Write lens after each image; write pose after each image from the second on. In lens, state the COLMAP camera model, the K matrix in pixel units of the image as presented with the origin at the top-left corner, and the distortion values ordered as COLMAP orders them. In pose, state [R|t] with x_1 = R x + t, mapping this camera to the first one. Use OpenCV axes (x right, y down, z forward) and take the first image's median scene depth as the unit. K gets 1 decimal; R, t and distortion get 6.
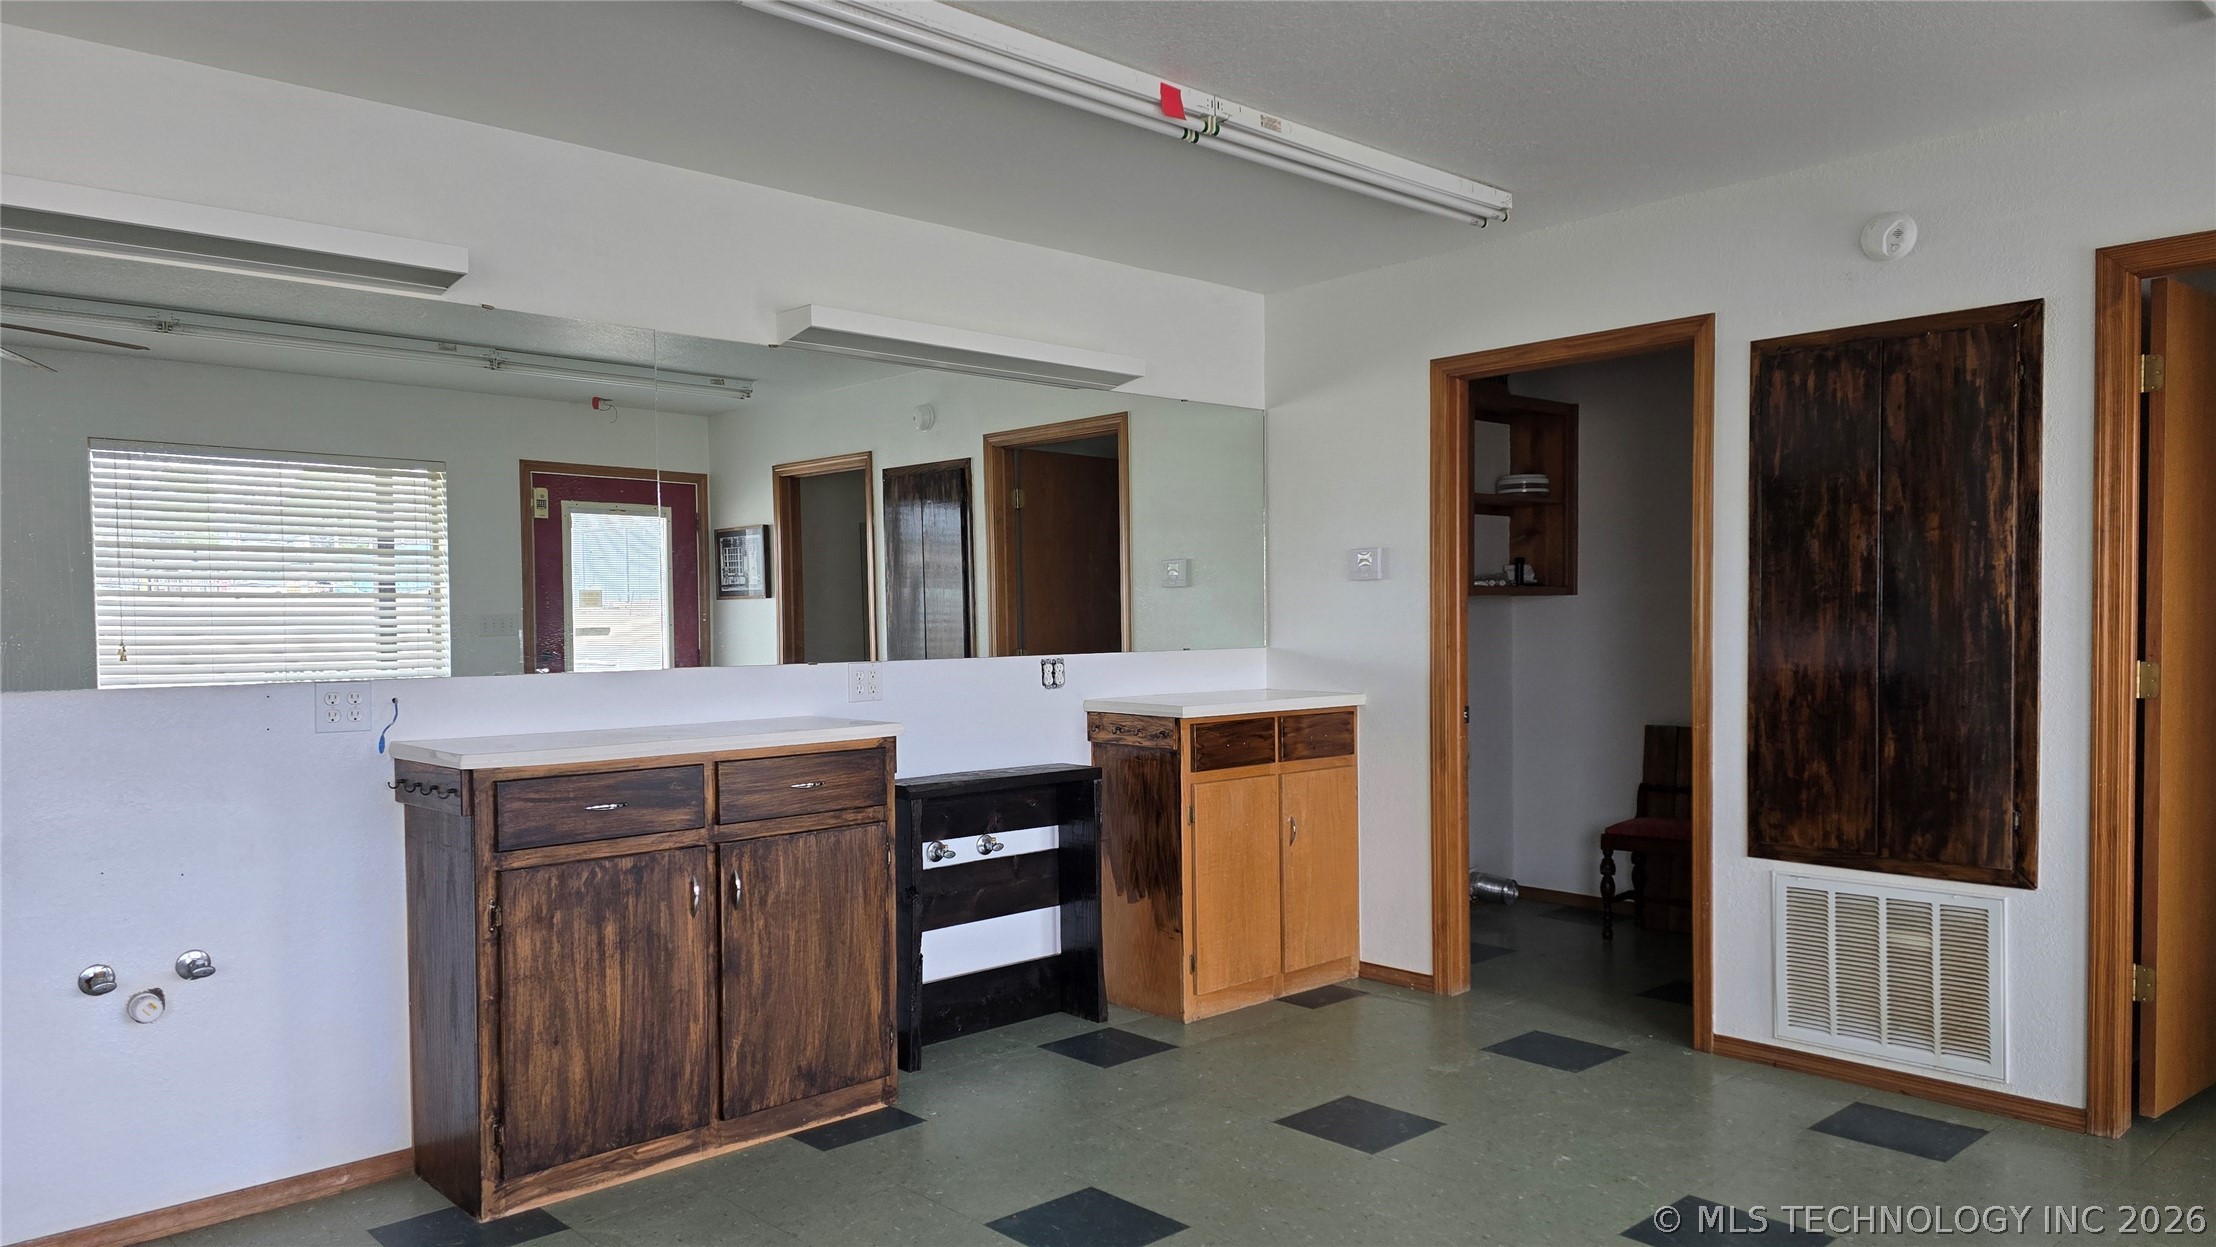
lens RADIAL K [[1484.7, 0, 1100.5], [0, 1484.7, 662.0], [0, 0, 1]] dist [0.070688, -0.058963]
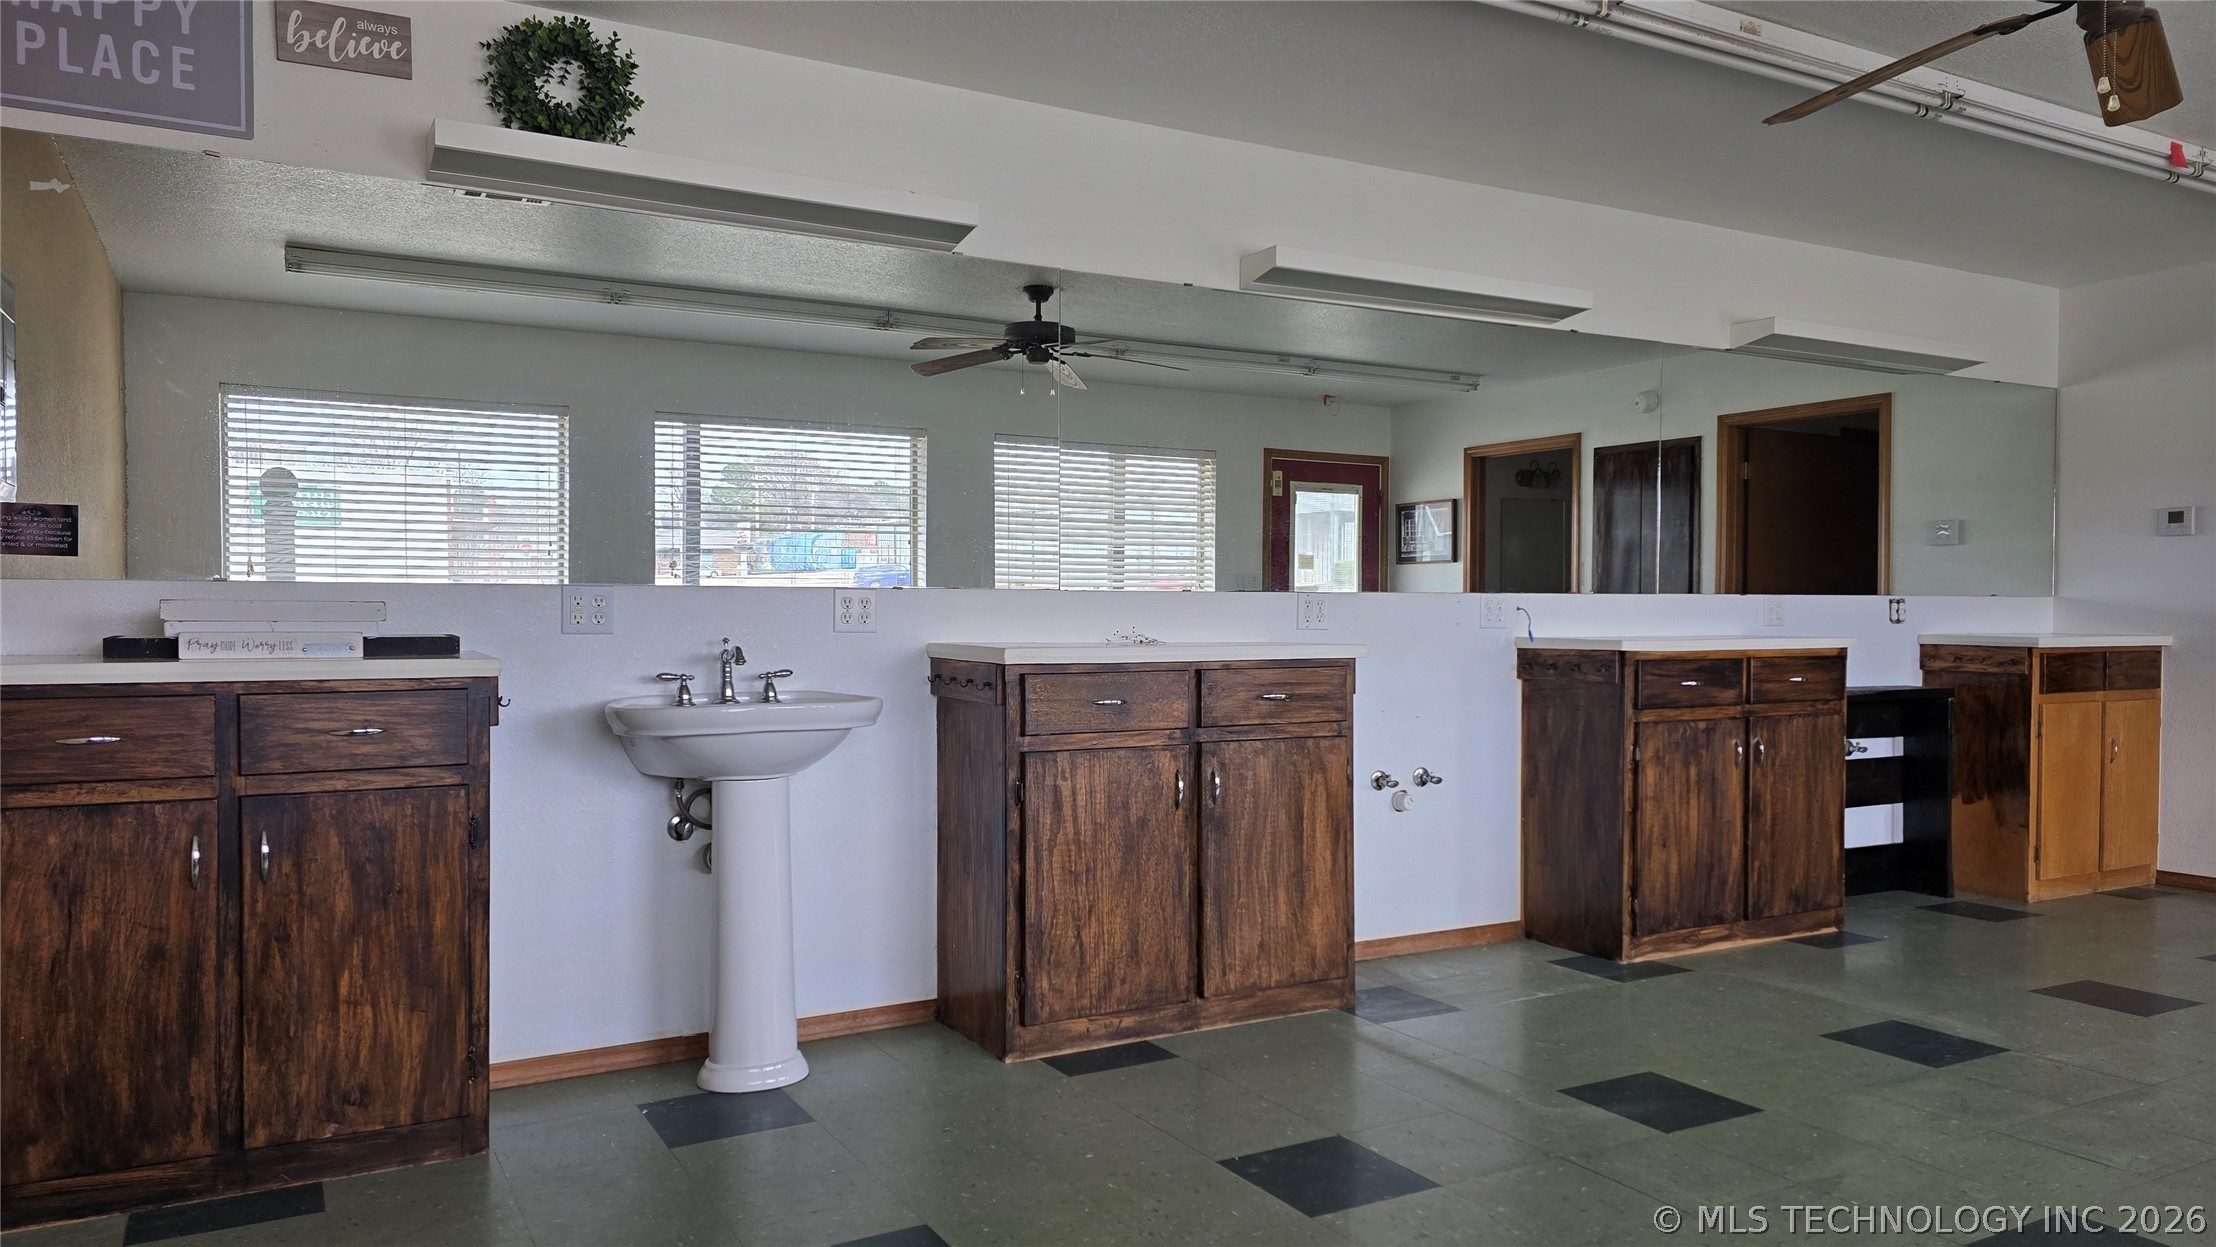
lens RADIAL K [[1484.7, 0, 1094.9], [0, 1484.7, 646.6], [0, 0, 1]] dist [0.070688, -0.058963]
pose [[0.971006, 0.019996, -0.238216, -0.448866], [-0.020710, 0.999785, -0.000493, 0.061560], [0.238155, 0.005412, 0.971212, -0.417512]]
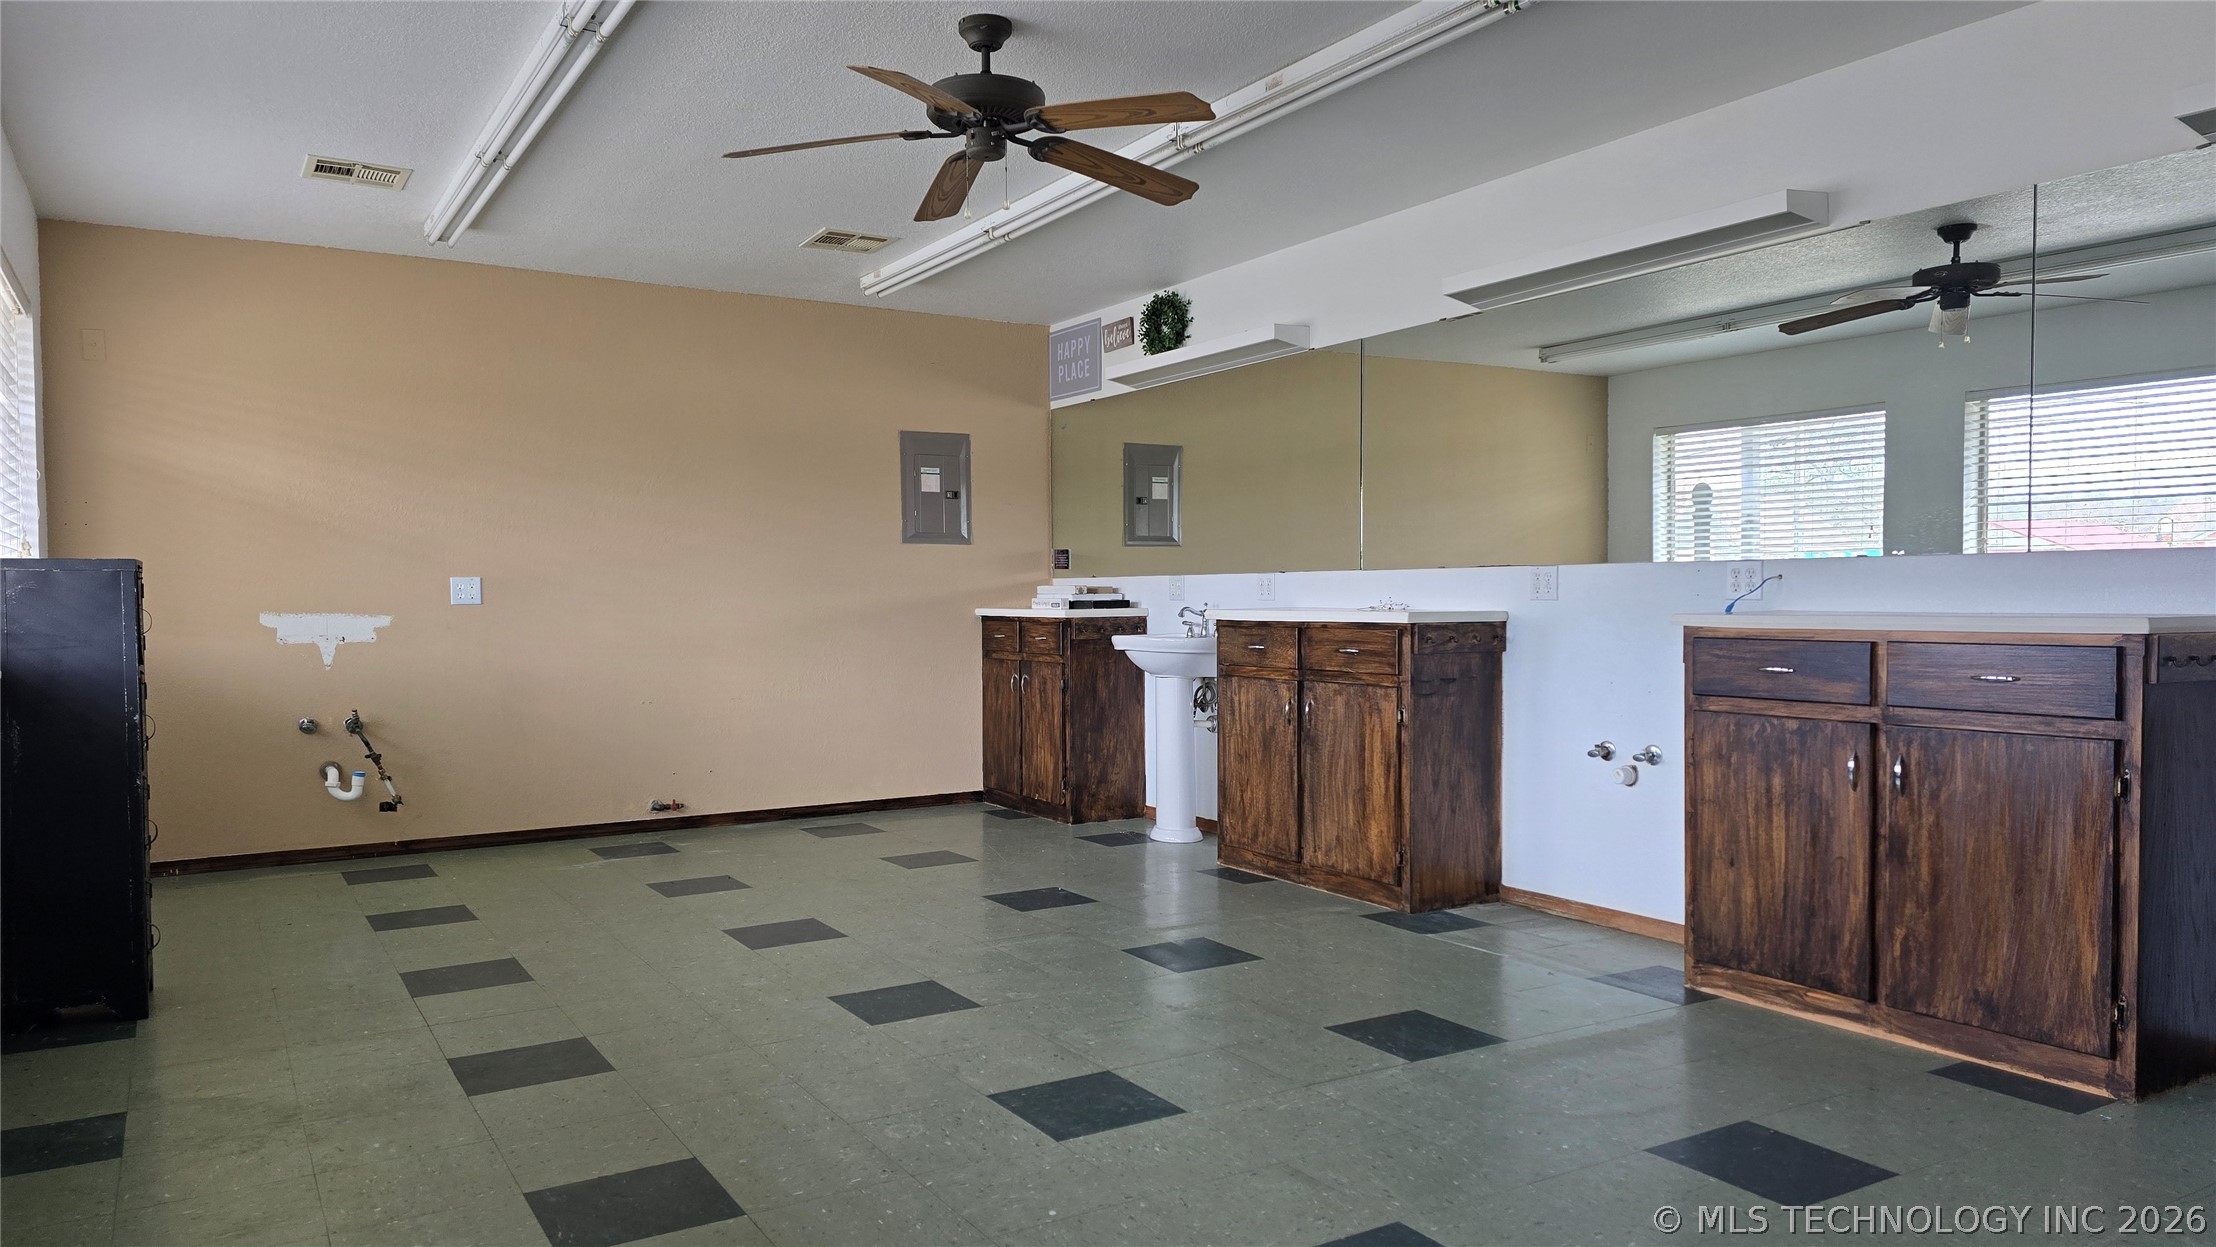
lens RADIAL K [[1484.7, 0, 1096.2], [0, 1484.7, 640.3], [0, 0, 1]] dist [0.070688, -0.058963]
pose [[-0.204450, 0.043364, -0.977916, 0.720826], [-0.020967, 0.998595, 0.048664, 0.025157], [0.978652, 0.030454, -0.203254, 0.606306]]
